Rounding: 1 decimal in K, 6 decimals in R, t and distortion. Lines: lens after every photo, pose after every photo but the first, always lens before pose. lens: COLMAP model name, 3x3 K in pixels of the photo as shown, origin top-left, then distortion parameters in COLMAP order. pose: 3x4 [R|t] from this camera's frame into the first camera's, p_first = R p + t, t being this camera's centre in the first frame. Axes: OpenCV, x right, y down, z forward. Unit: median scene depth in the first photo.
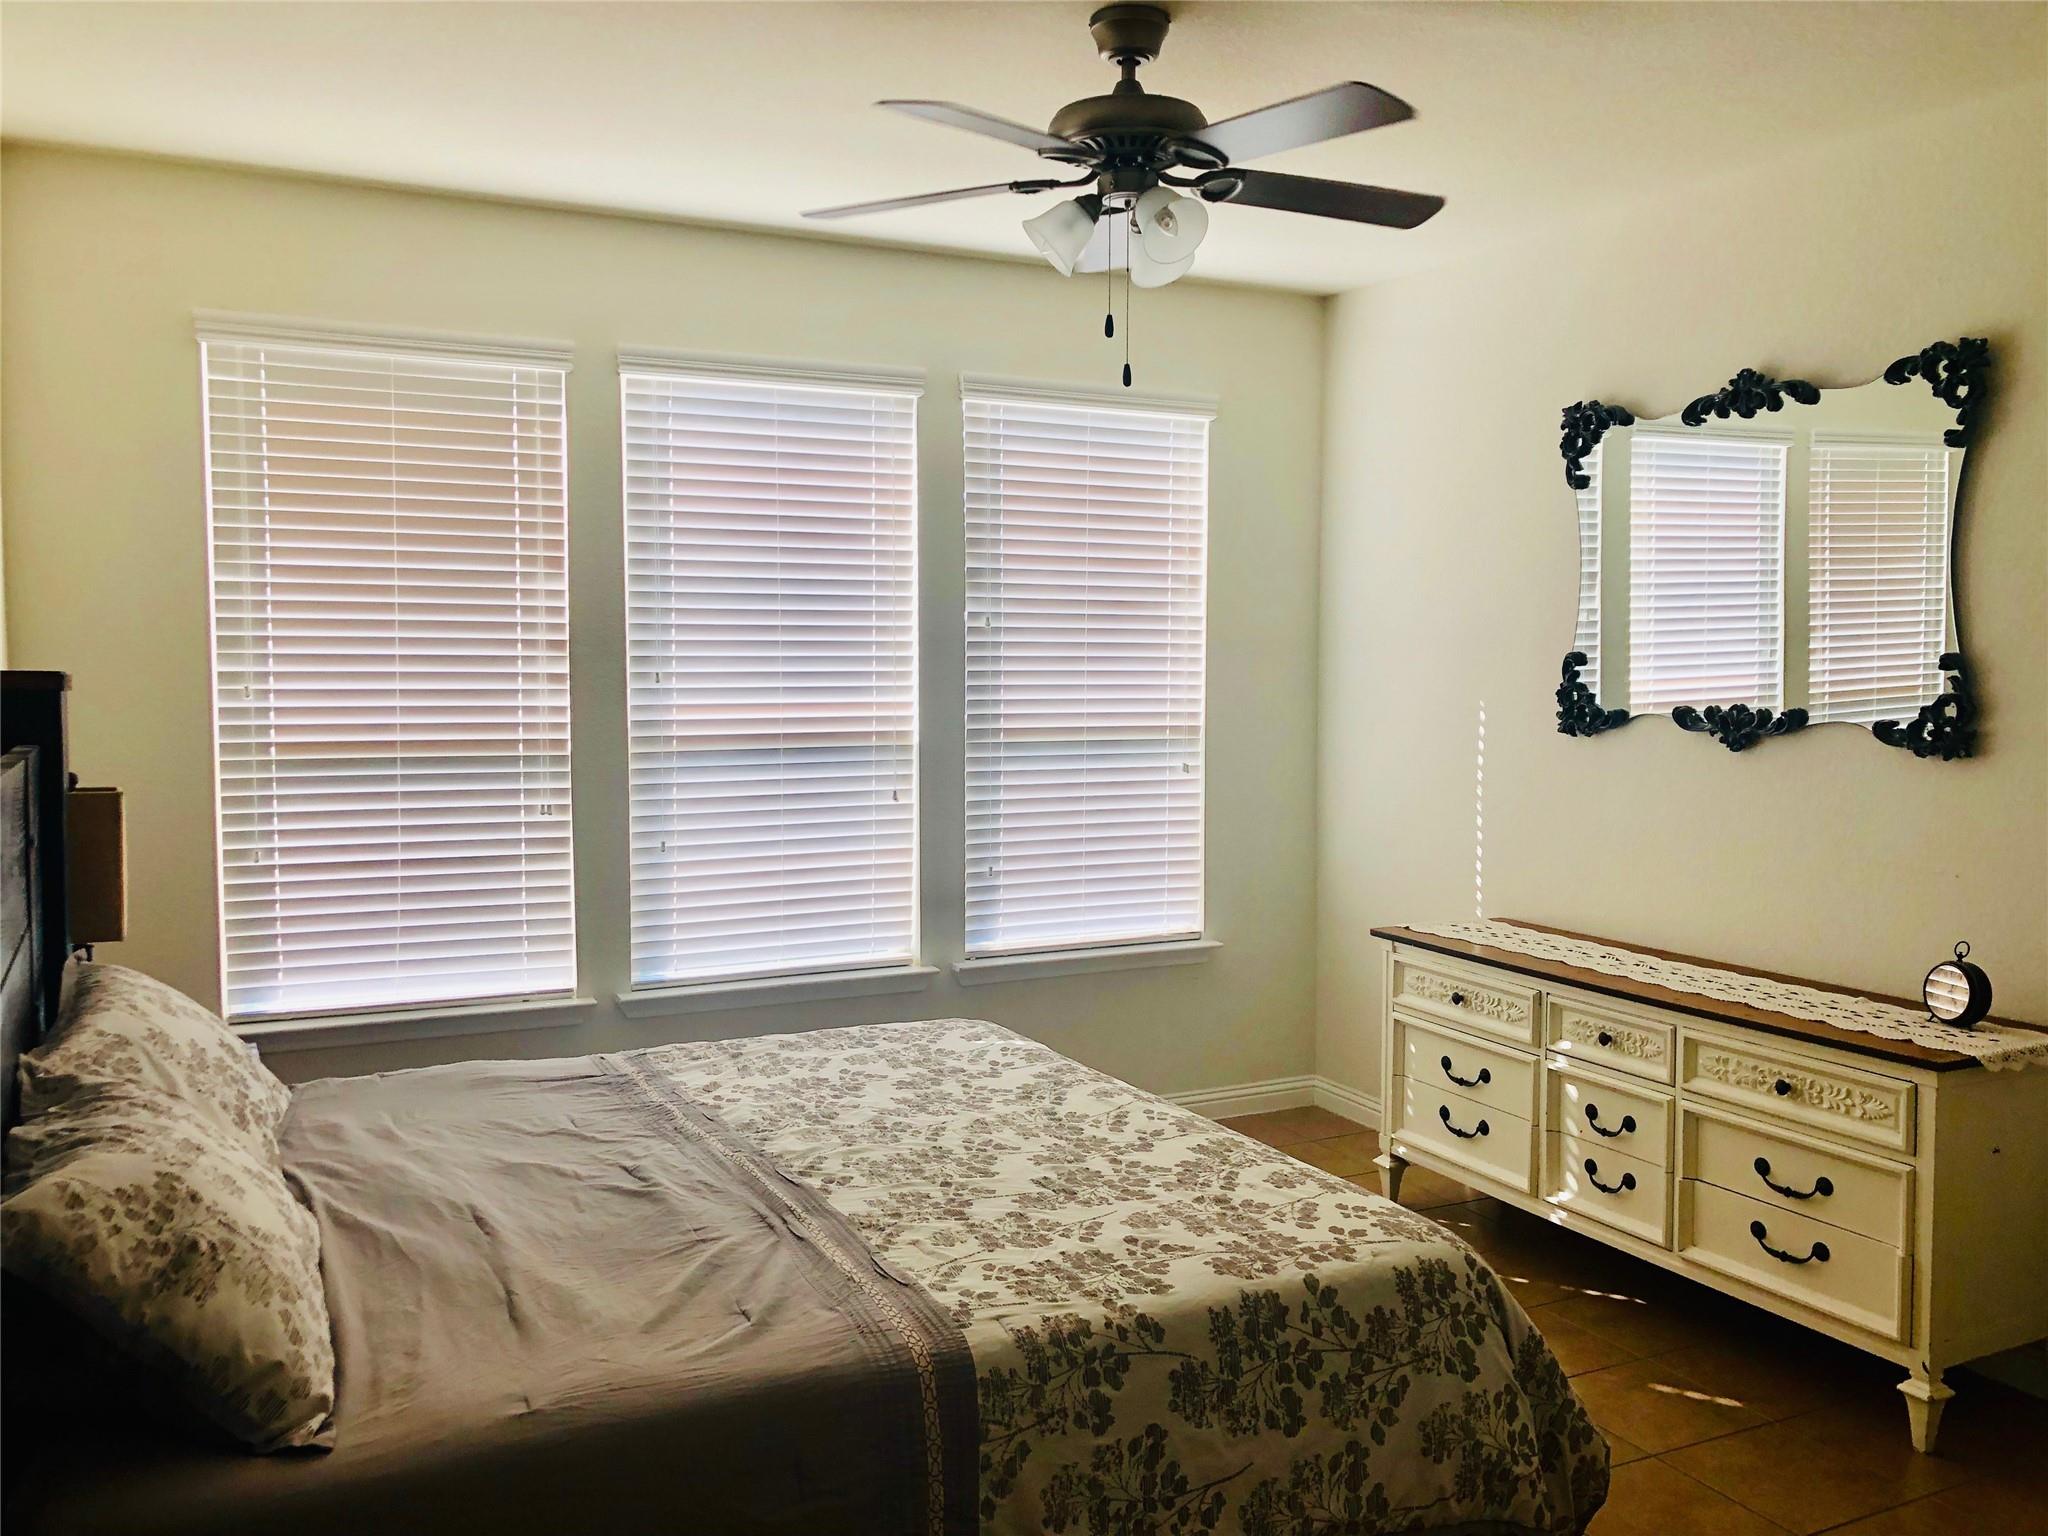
lens RADIAL K [[1664.6, 0, 1027.4], [0, 1664.6, 774.6], [0, 0, 1]] dist [0.030728, -0.031540]
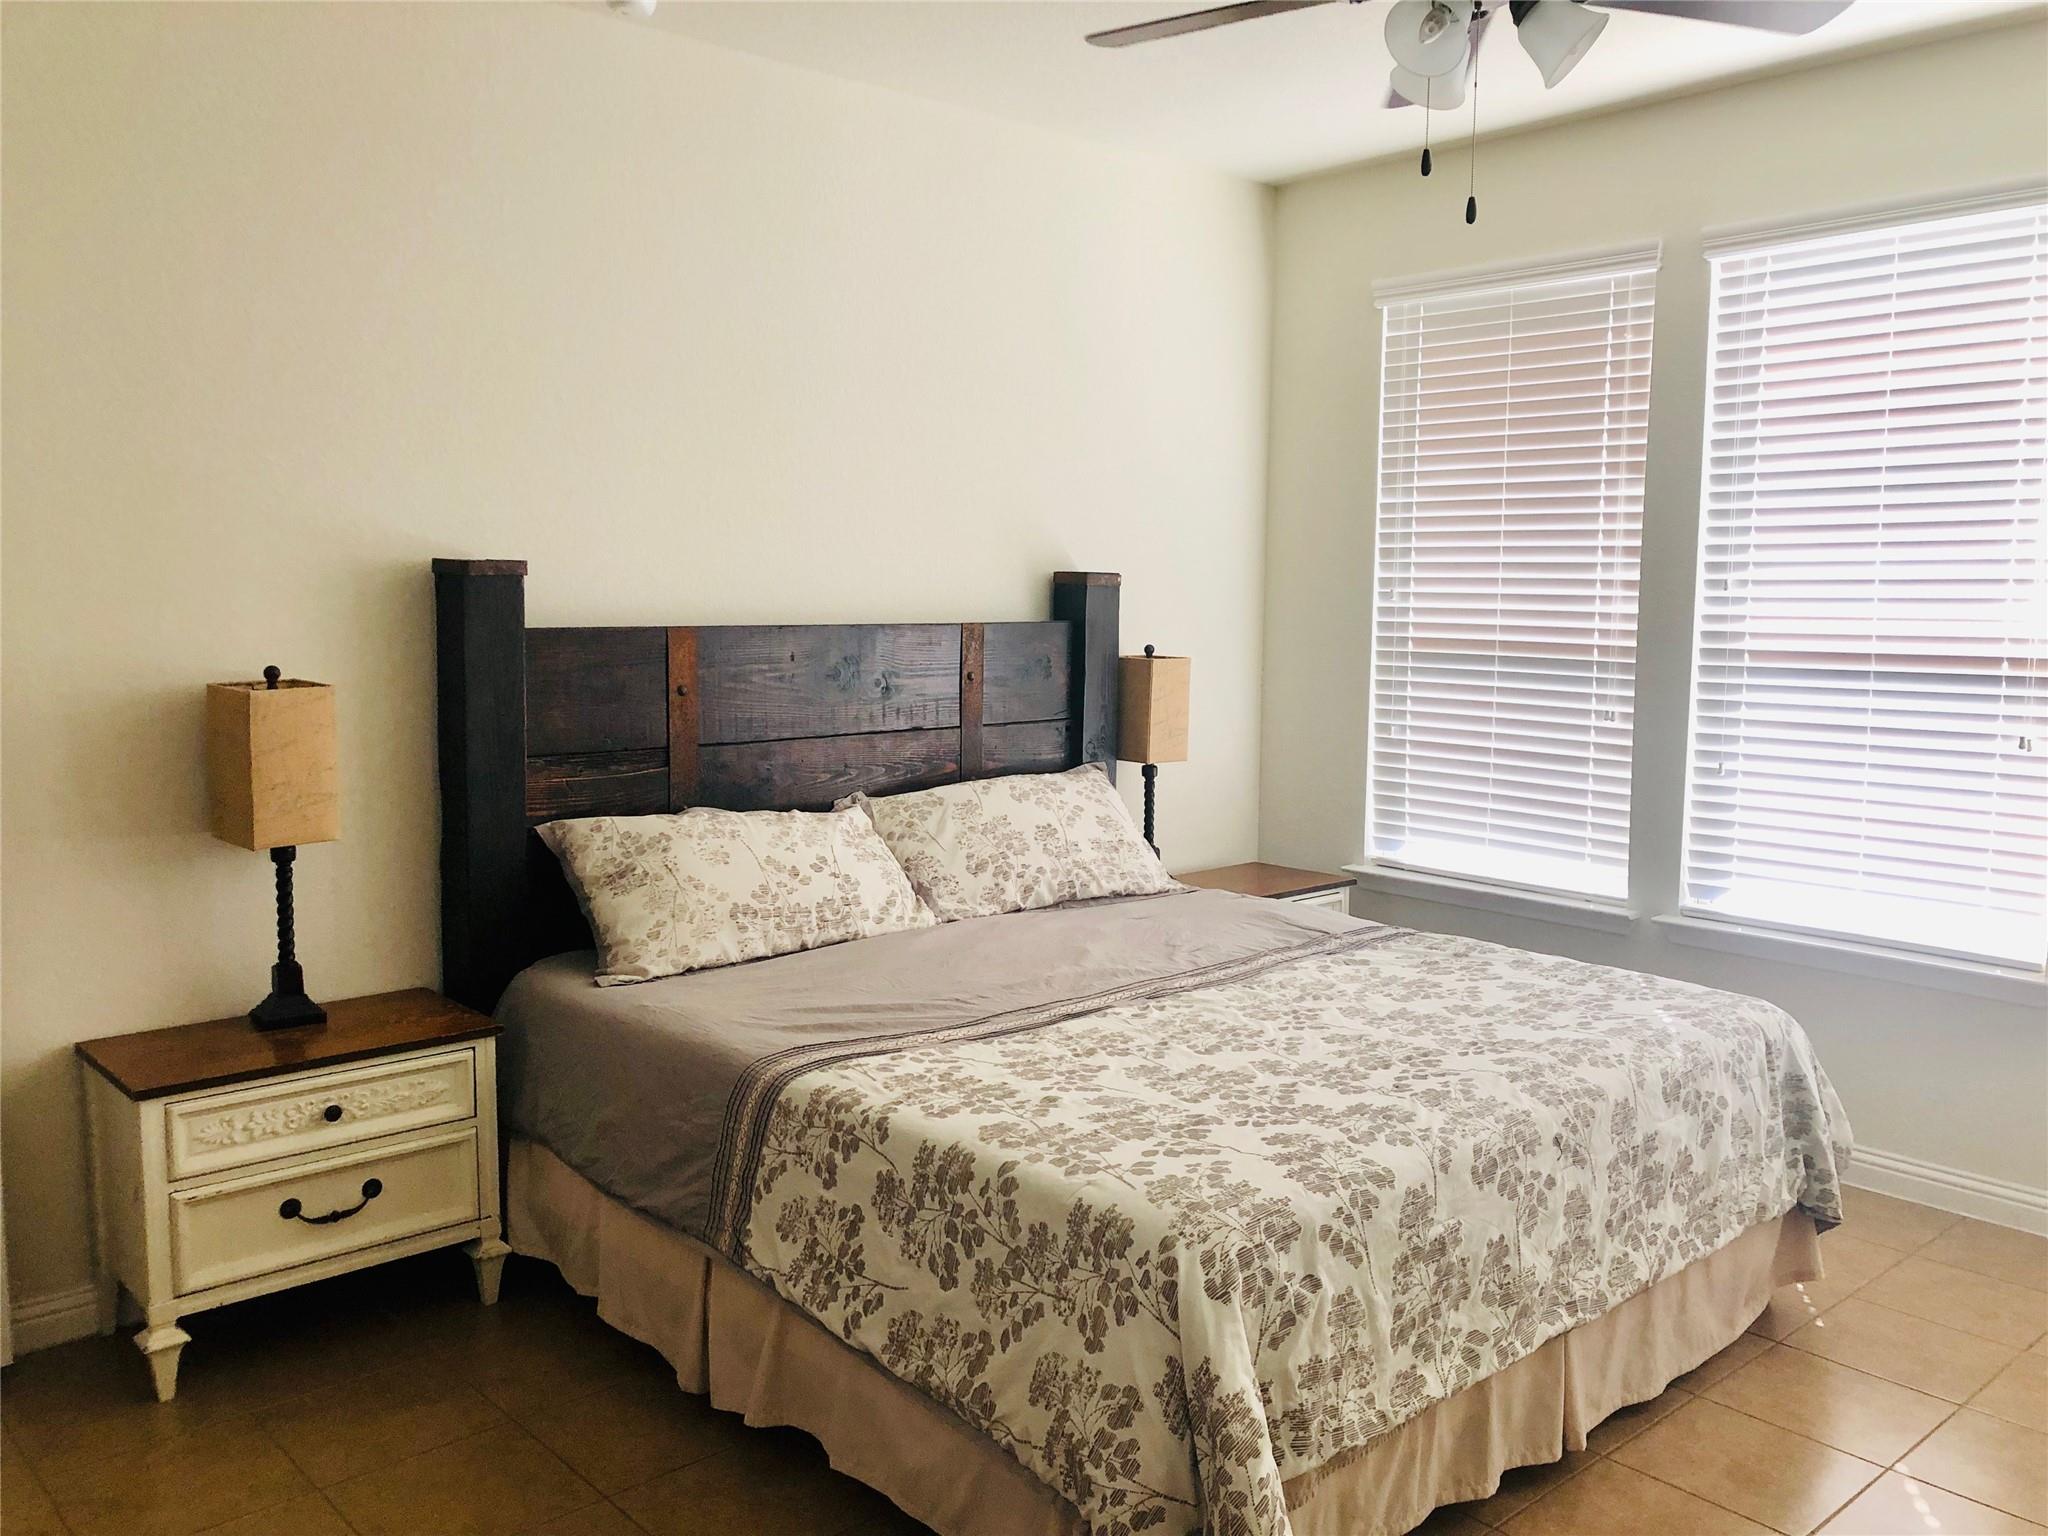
lens RADIAL K [[1664.6, 0, 1025.3], [0, 1664.6, 757.4], [0, 0, 1]] dist [0.030728, -0.031540]
pose [[0.268510, 0.100096, -0.958062, 0.932902], [-0.076587, 0.993656, 0.082350, -0.016054], [0.960227, 0.051263, 0.274473, 0.620427]]
